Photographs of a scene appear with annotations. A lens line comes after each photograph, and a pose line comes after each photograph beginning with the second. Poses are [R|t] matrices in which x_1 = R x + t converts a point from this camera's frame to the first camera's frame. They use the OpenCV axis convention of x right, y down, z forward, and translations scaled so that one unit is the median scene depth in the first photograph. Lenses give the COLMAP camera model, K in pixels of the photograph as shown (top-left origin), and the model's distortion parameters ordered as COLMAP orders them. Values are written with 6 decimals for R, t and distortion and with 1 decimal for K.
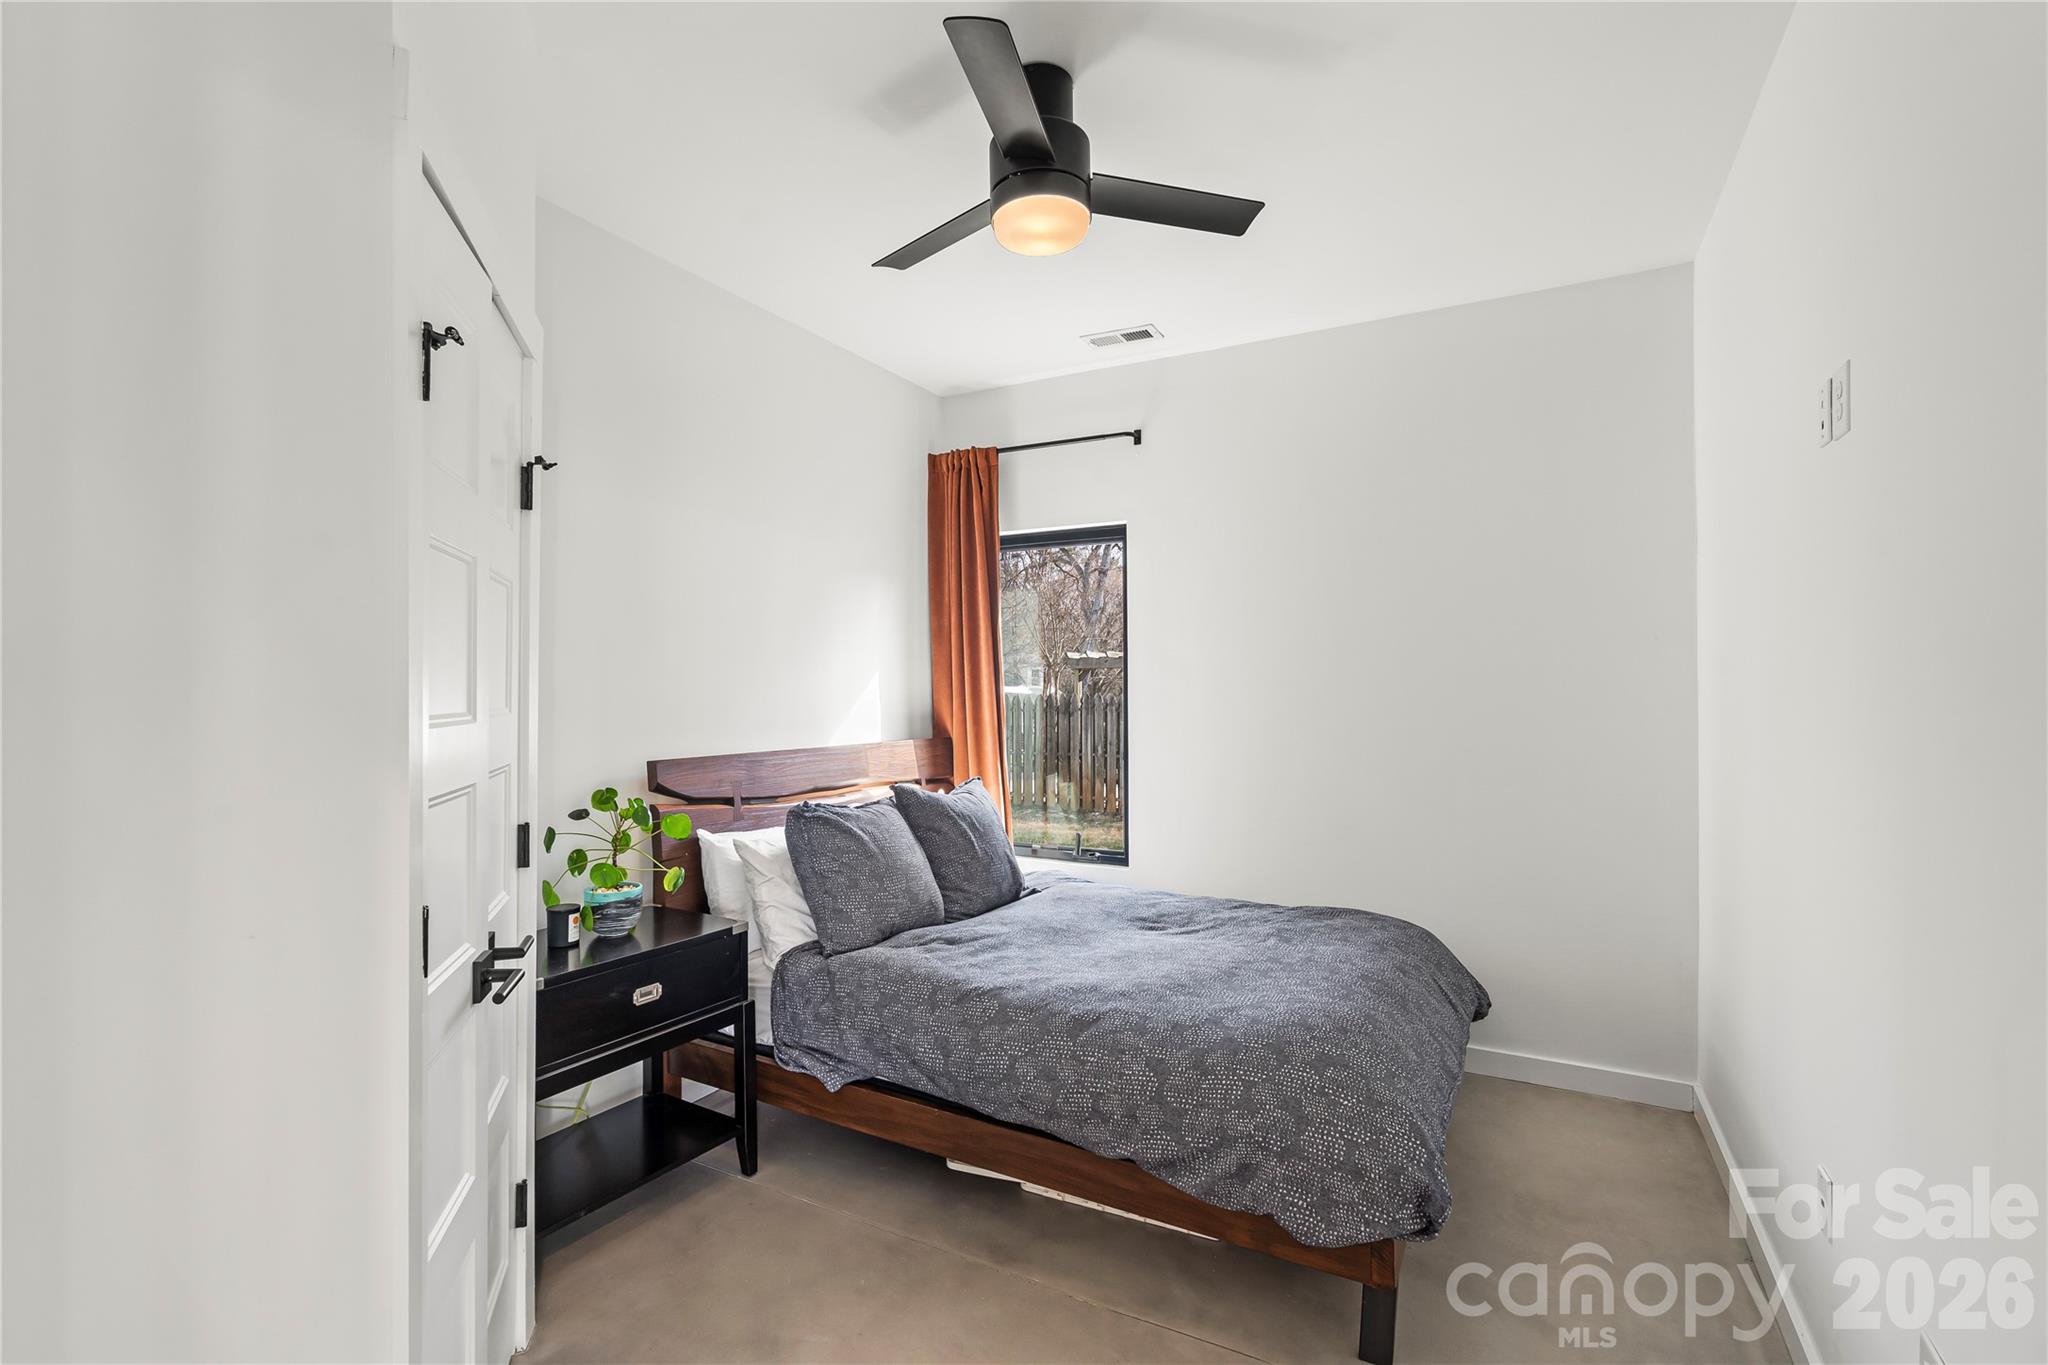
lens RADIAL K [[926.1, 0, 1025.2], [0, 926.1, 686.9], [0, 0, 1]] dist [-0.002752, -0.000026]
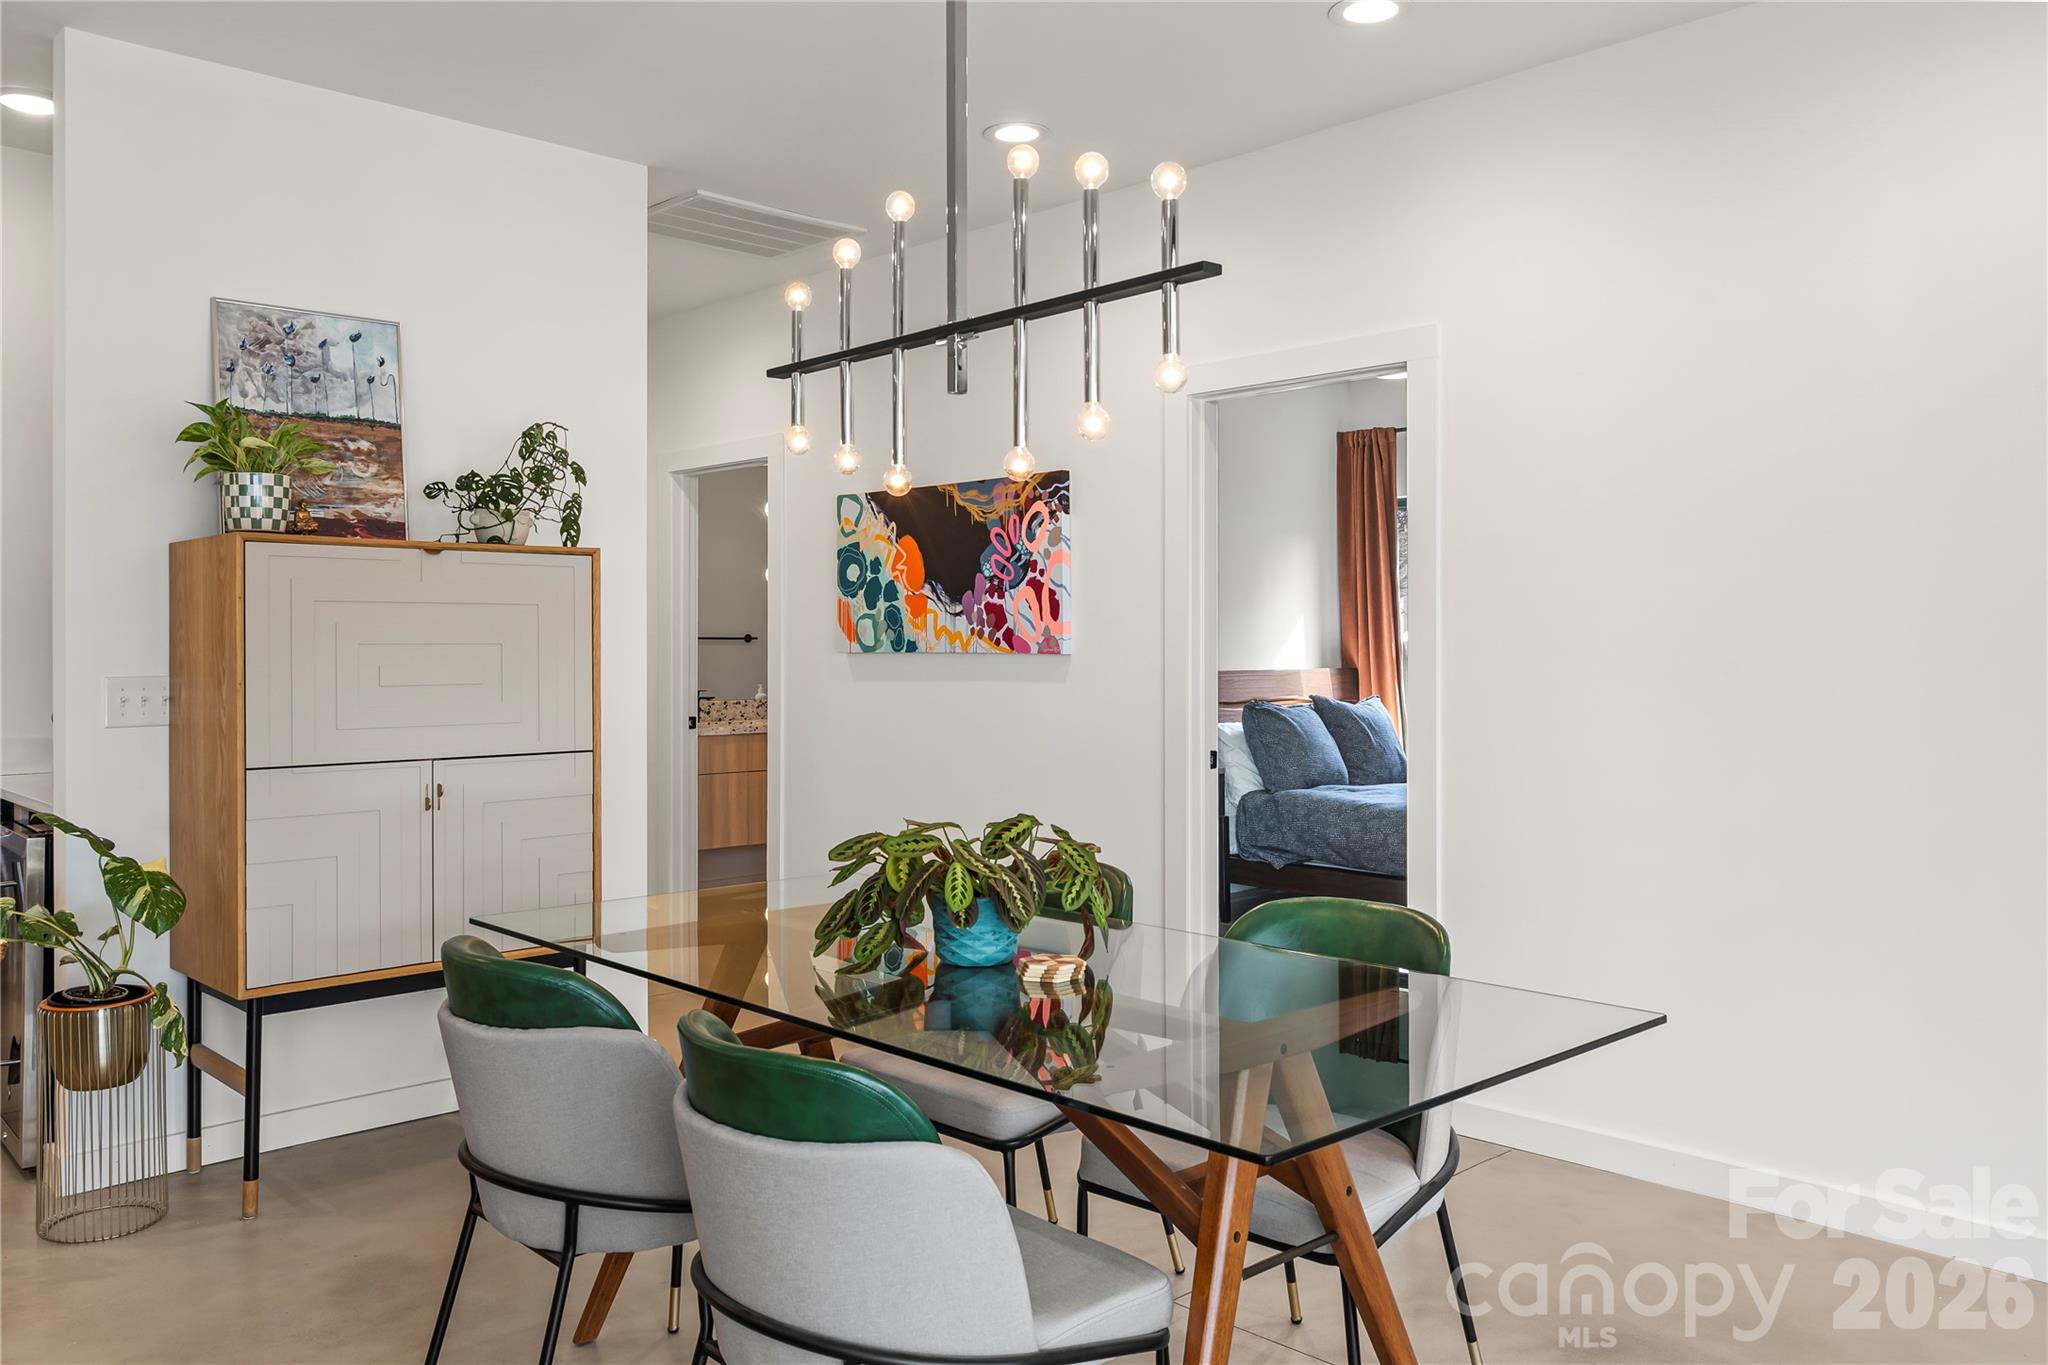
lens RADIAL K [[1533.7, 0, 1023.3], [0, 1533.7, 649.8], [0, 0, 1]] dist [-0.002360, -0.000572]
pose [[0.951795, -0.004238, -0.306705, 0.162989], [0.005521, 0.999979, 0.003315, 0.029520], [0.306685, -0.004848, 0.951799, -1.422081]]
